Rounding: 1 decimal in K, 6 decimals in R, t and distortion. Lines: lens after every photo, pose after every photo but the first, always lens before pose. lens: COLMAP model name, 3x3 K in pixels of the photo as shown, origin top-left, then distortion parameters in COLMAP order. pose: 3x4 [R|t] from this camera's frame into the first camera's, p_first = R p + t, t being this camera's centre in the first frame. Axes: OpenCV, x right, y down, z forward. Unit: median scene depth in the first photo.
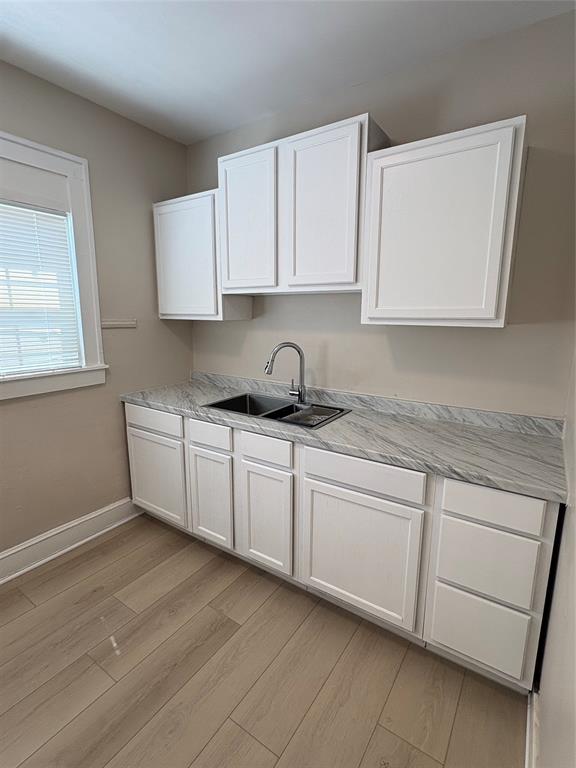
lens RADIAL K [[375.8, 0, 288.0], [0, 375.8, 384.0], [0, 0, 1]] dist [0.005832, 0.000997]
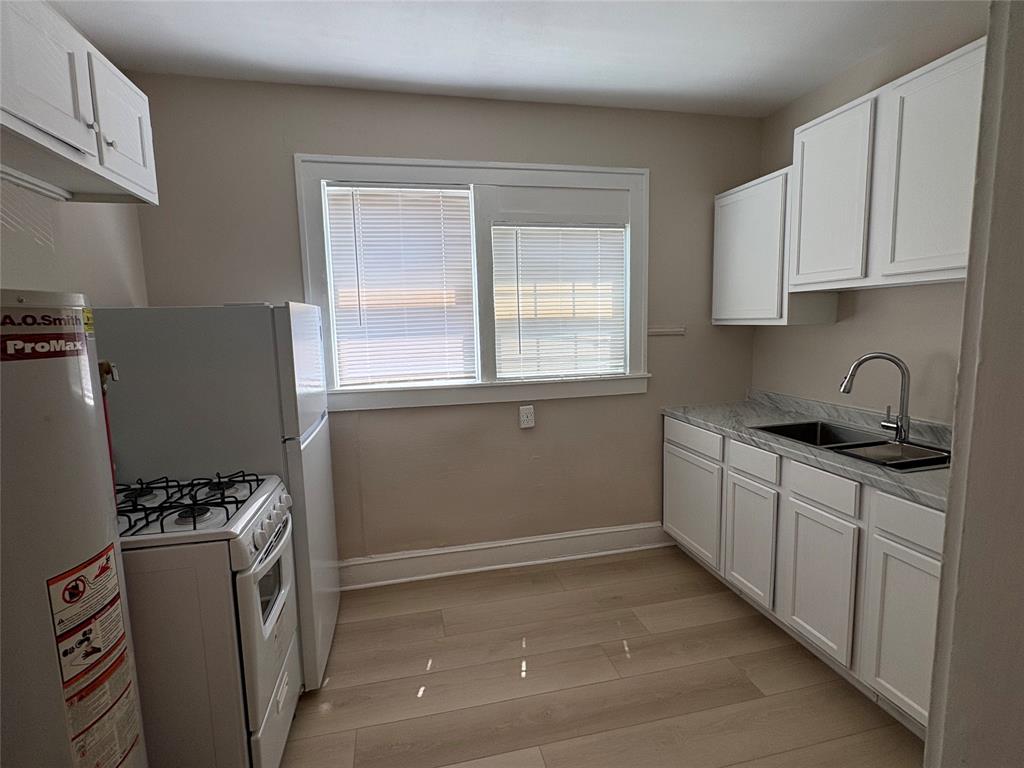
lens RADIAL K [[509.0, 0, 512.0], [0, 509.0, 384.0], [0, 0, 1]] dist [-0.028108, 0.000267]
pose [[0.733632, 0.056043, -0.677232, 0.140825], [-0.095129, 0.995250, -0.020691, 0.036254], [0.672855, 0.079604, 0.735479, -0.185751]]
